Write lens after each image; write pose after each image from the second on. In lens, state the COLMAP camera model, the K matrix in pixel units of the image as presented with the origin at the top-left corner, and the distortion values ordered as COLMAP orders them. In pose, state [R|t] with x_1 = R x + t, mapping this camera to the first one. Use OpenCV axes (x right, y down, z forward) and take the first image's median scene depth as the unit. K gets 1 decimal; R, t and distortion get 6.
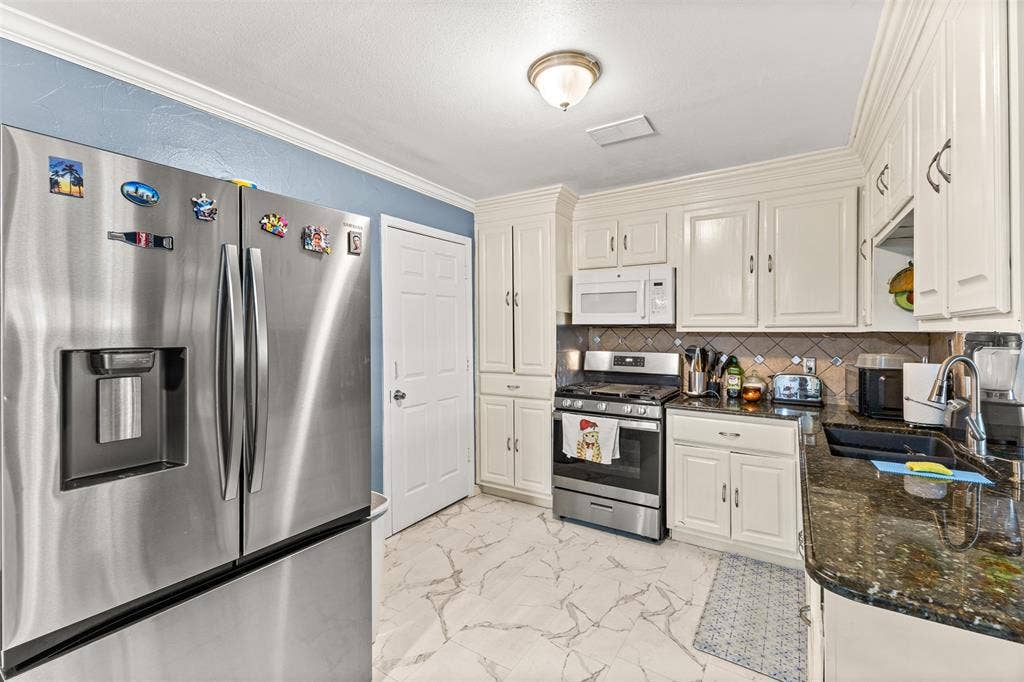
lens RADIAL K [[440.4, 0, 512.0], [0, 440.4, 341.0], [0, 0, 1]] dist [0.001427, 0.000141]
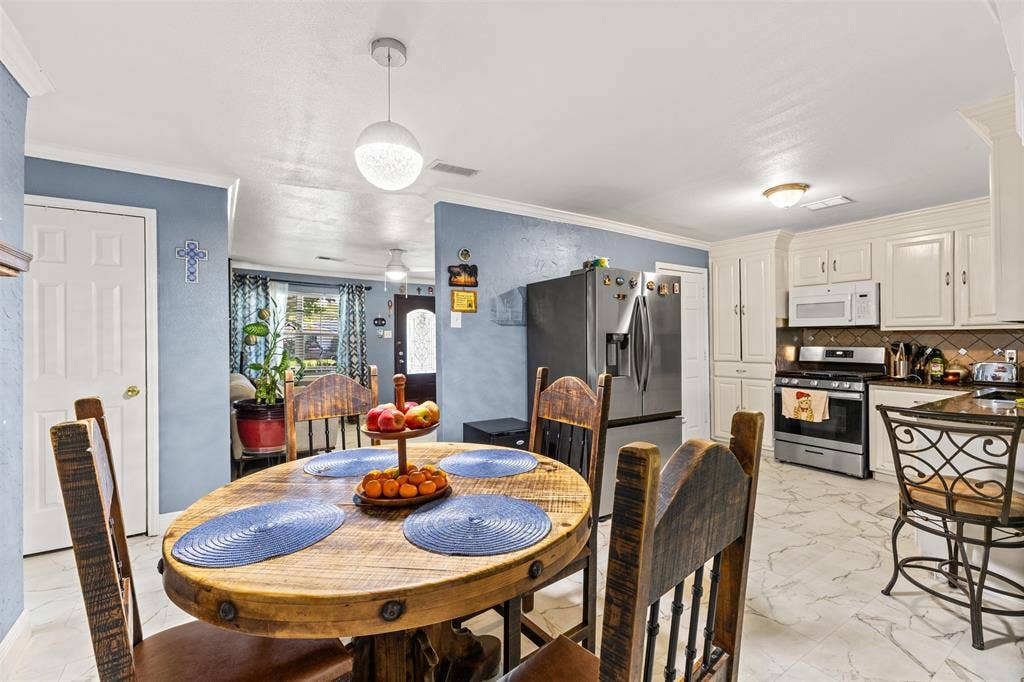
lens RADIAL K [[438.3, 0, 512.0], [0, 438.3, 341.0], [0, 0, 1]] dist [0.002932, 0.000403]
pose [[0.914024, -0.002350, -0.405653, -0.108391], [-0.006329, 0.999779, -0.020052, 0.044062], [0.405611, 0.020895, 0.913807, -0.667689]]
